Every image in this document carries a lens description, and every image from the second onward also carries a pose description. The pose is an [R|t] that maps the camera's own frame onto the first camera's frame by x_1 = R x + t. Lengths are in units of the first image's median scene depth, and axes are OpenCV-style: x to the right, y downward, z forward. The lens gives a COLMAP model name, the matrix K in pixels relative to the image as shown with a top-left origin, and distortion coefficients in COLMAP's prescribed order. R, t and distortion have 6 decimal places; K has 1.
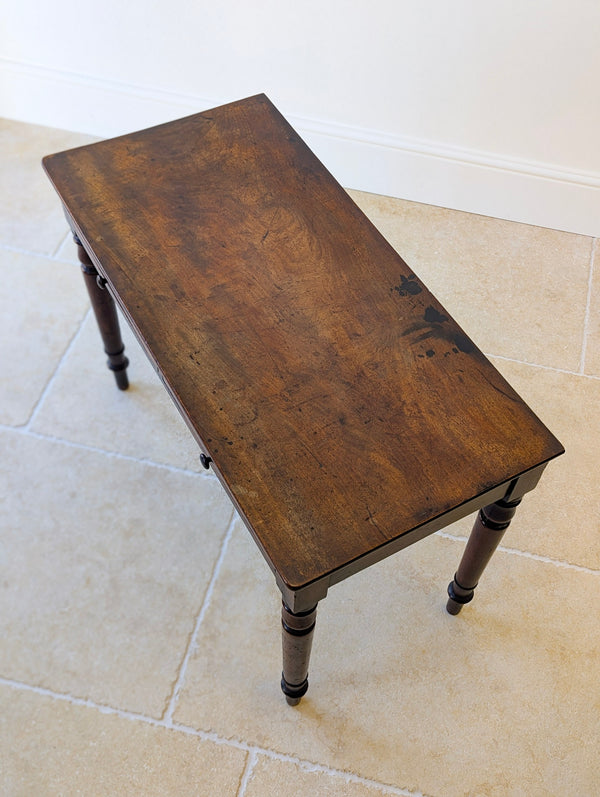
lens RADIAL K [[848.1, 0, 302.1], [0, 848.1, 398.0], [0, 0, 1]] dist [0.066703, -0.013480]
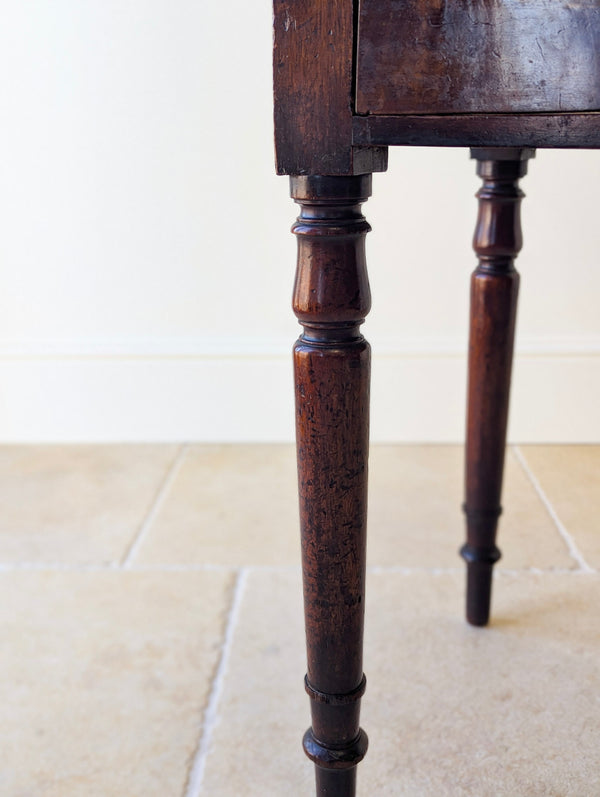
lens RADIAL K [[856.7, 0, 299.7], [0, 856.7, 396.9], [0, 0, 1]] dist [0.011498, -0.014325]
pose [[0.977149, -0.104041, 0.185352, -0.353195], [0.196395, 0.775444, -0.600096, 0.108402], [-0.081296, 0.622785, 0.778158, 0.691039]]
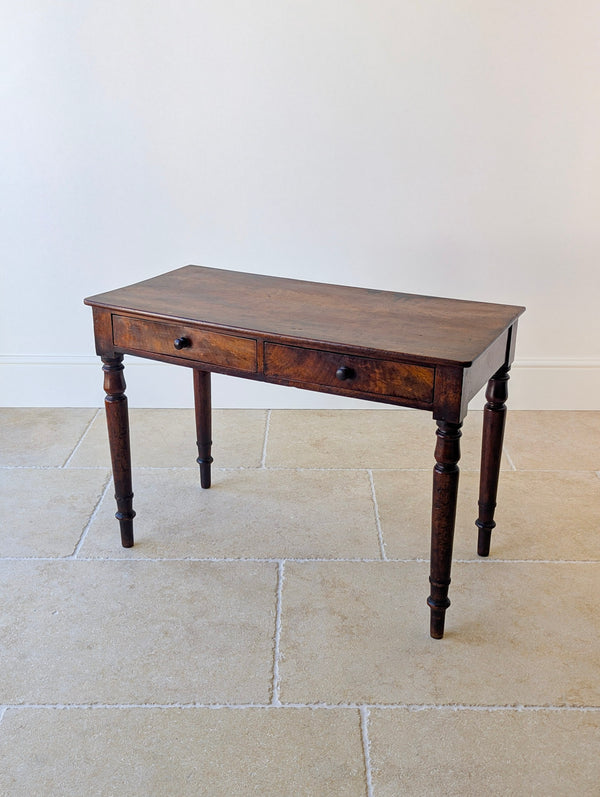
lens RADIAL K [[861.1, 0, 302.2], [0, 861.1, 397.2], [0, 0, 1]] dist [0.067645, -0.003553]
pose [[0.968986, -0.115106, 0.218670, -0.288814], [0.216329, 0.822849, -0.525473, 0.579664], [-0.119448, 0.556481, 0.822230, -0.080218]]
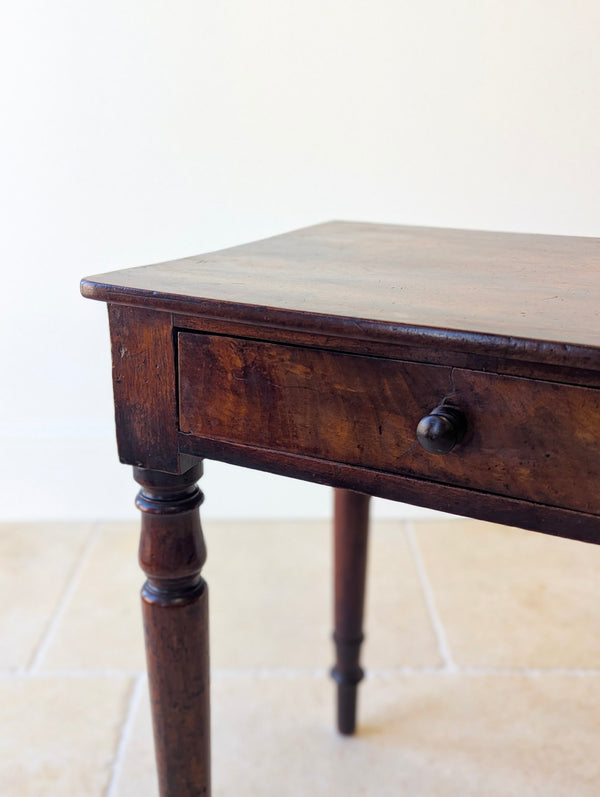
lens RADIAL K [[856.7, 0, 299.7], [0, 856.7, 396.9], [0, 0, 1]] dist [0.011498, -0.014325]
pose [[0.963845, -0.111992, 0.241788, -0.306869], [0.233748, 0.790986, -0.565423, 0.060713], [-0.127928, 0.601497, 0.788565, 0.568559]]
